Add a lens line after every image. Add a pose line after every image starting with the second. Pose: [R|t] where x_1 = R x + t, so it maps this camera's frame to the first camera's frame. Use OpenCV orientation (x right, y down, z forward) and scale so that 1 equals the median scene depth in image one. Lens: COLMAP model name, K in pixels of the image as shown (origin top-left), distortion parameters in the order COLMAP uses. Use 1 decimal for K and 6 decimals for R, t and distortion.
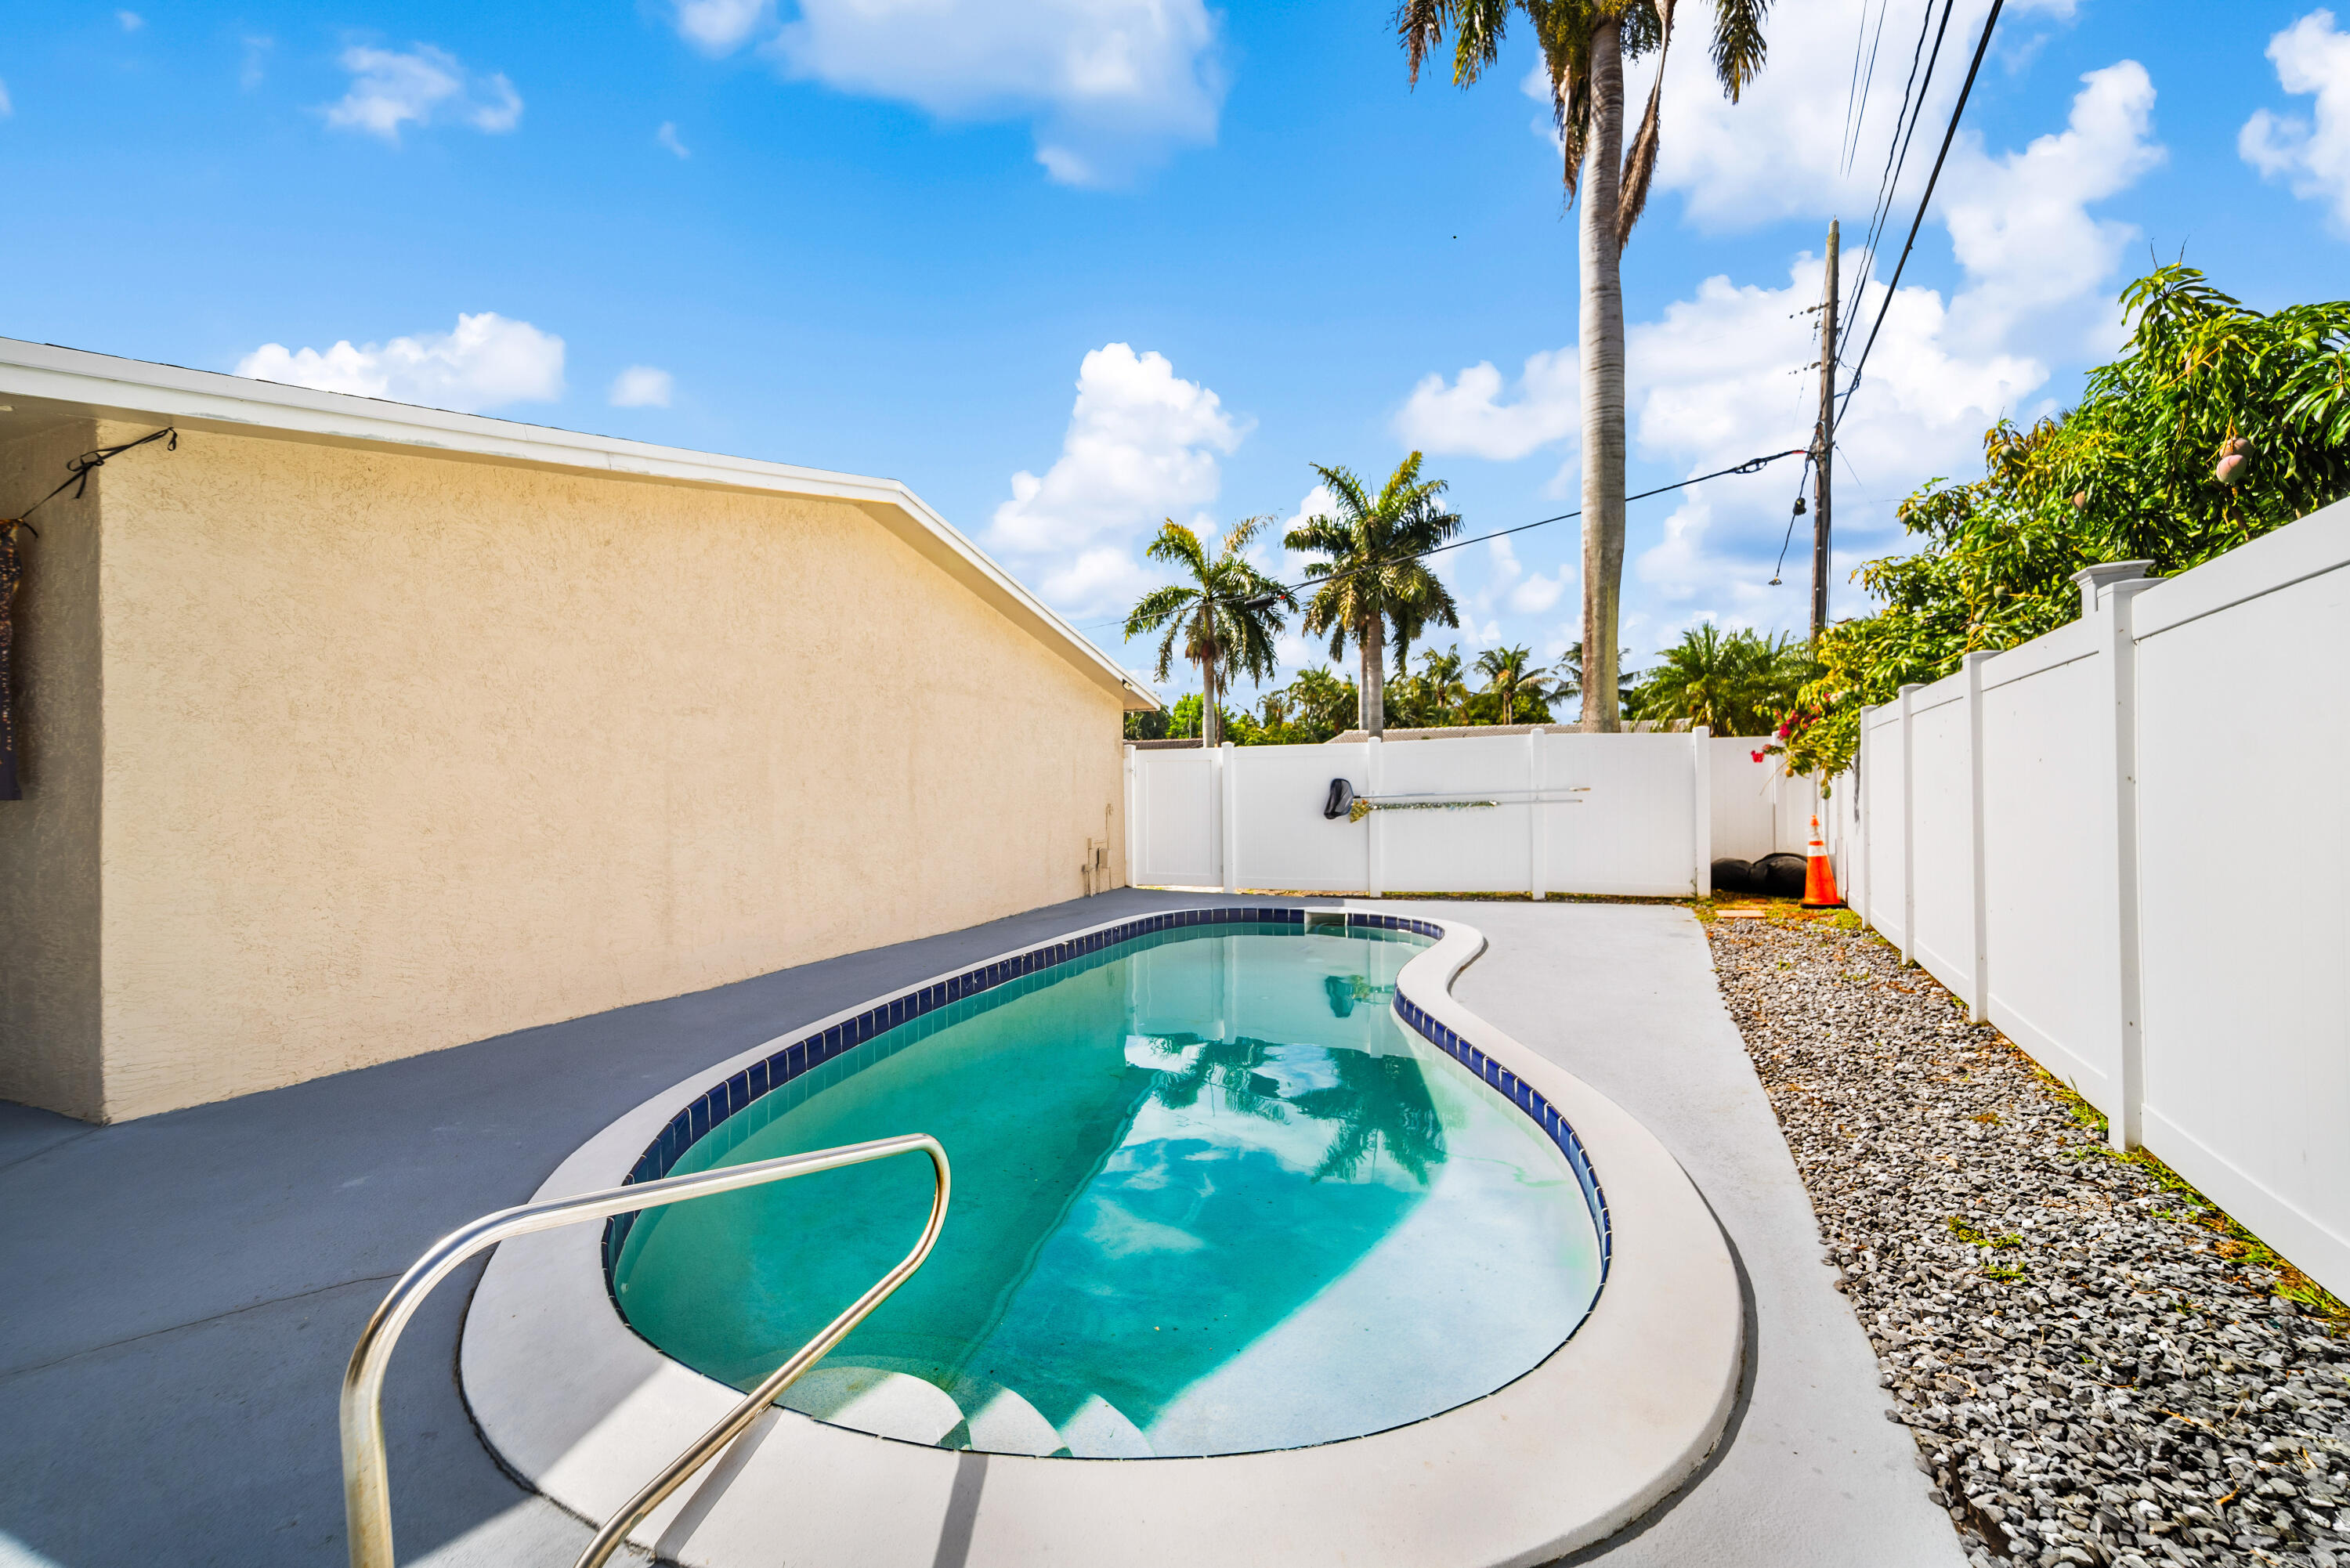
lens RADIAL K [[909.8, 0, 1165.2], [0, 909.8, 788.5], [0, 0, 1]] dist [-0.024975, 0.007541]
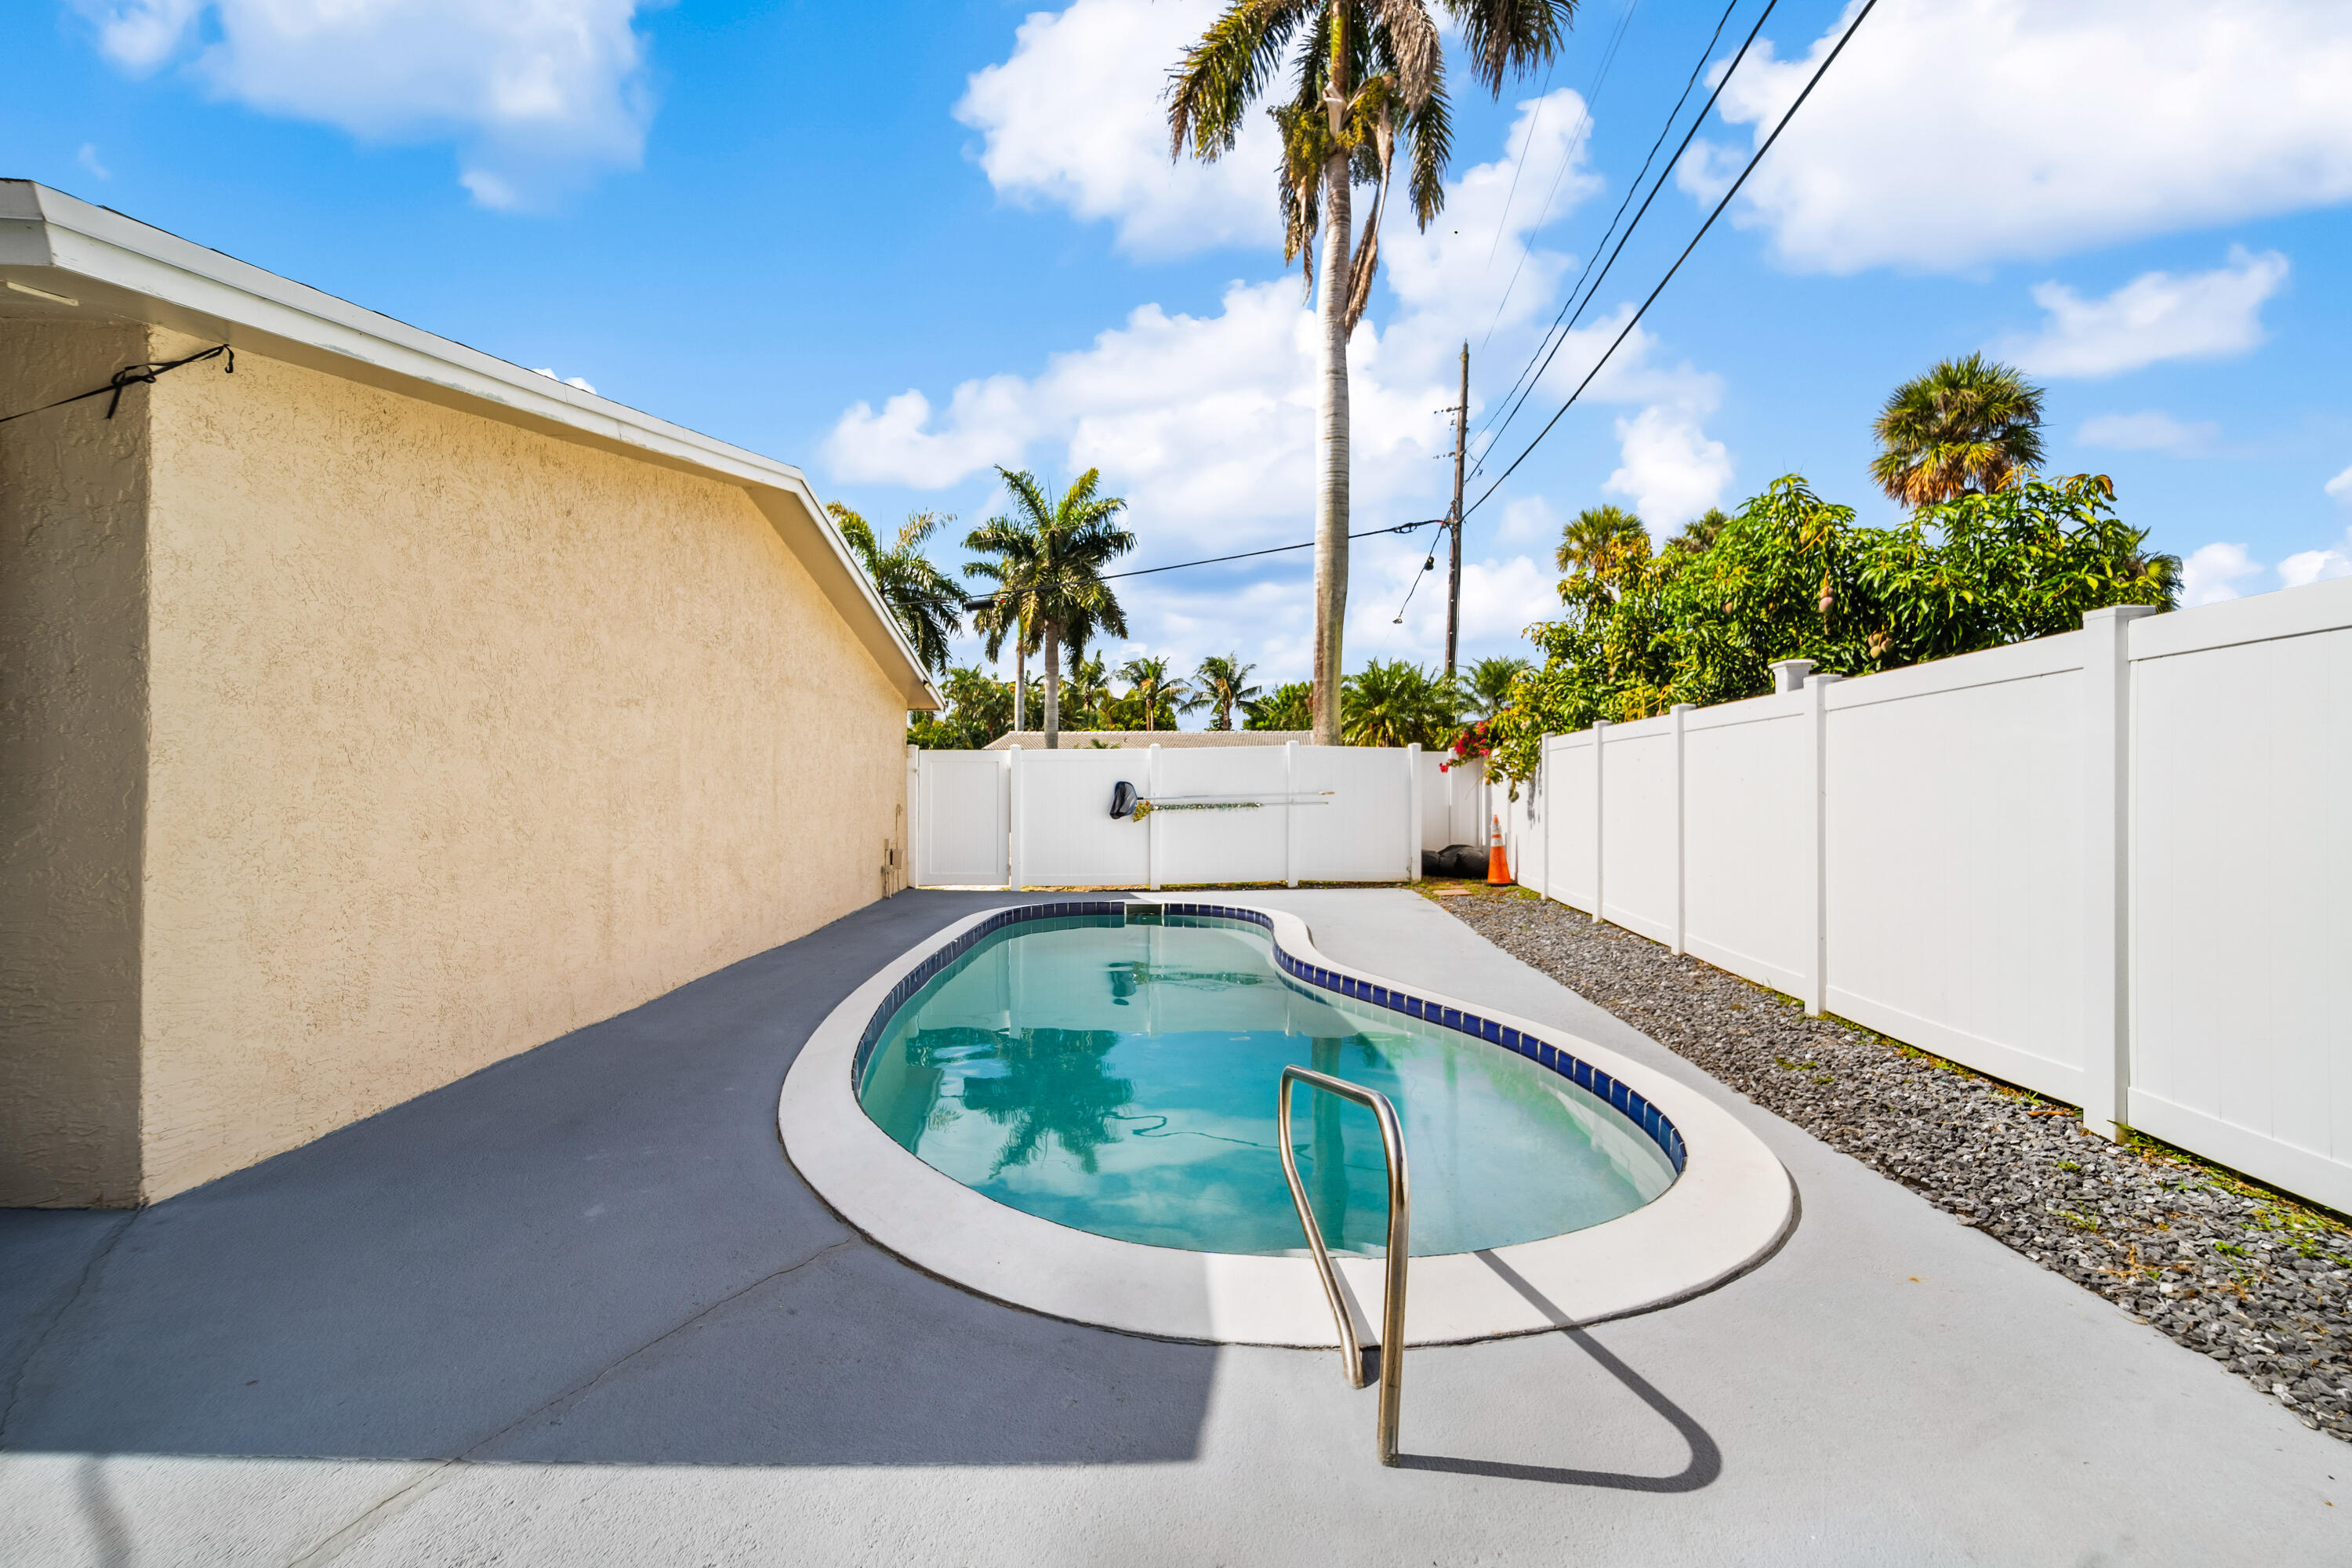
lens RADIAL K [[922.9, 0, 1150.2], [0, 922.9, 784.2], [0, 0, 1]] dist [-0.028520, 0.007930]
pose [[0.924263, 0.010643, 0.381608, -0.209737], [-0.009060, 0.999941, -0.005945, -0.001404], [-0.381649, 0.002038, 0.924305, -0.028446]]
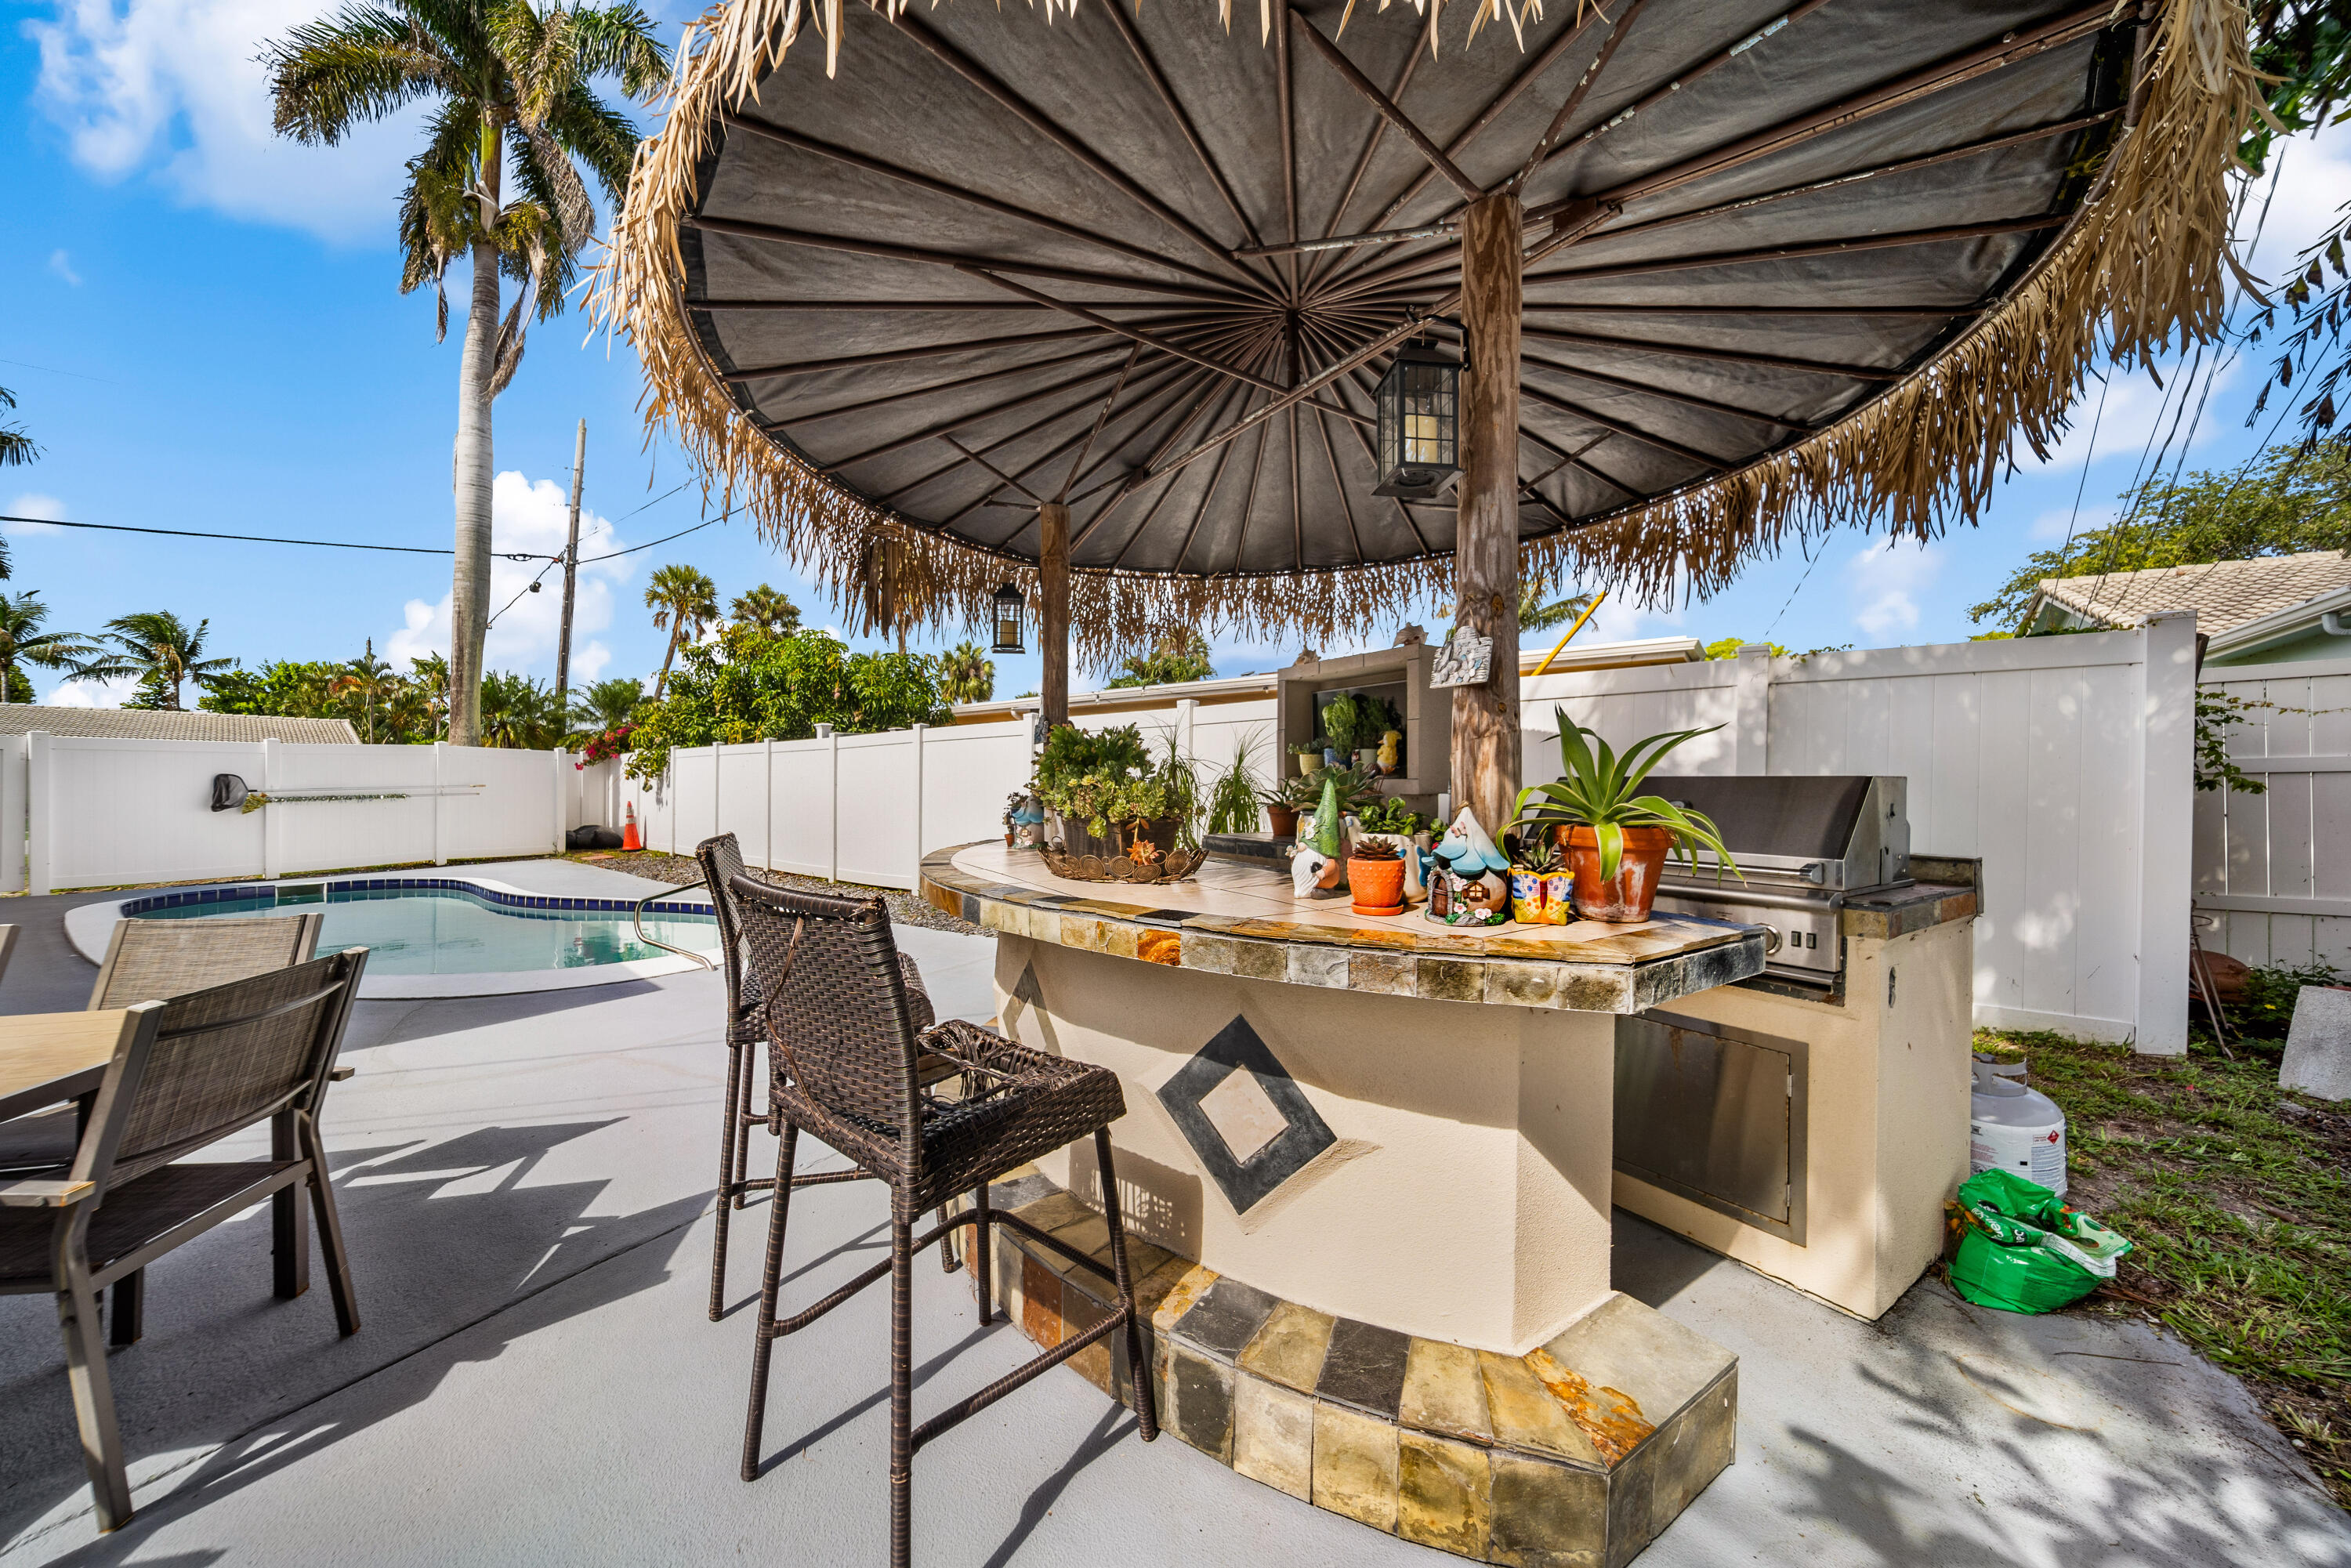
lens RADIAL K [[777.0, 0, 1151.6], [0, 777.0, 782.3], [0, 0, 1]] dist [-0.031216, 0.007030]
pose [[0.147789, 0.012456, 0.988940, -0.563786], [-0.005758, 0.999915, -0.011734, 0.003579], [-0.989002, -0.003960, 0.147848, -0.234218]]
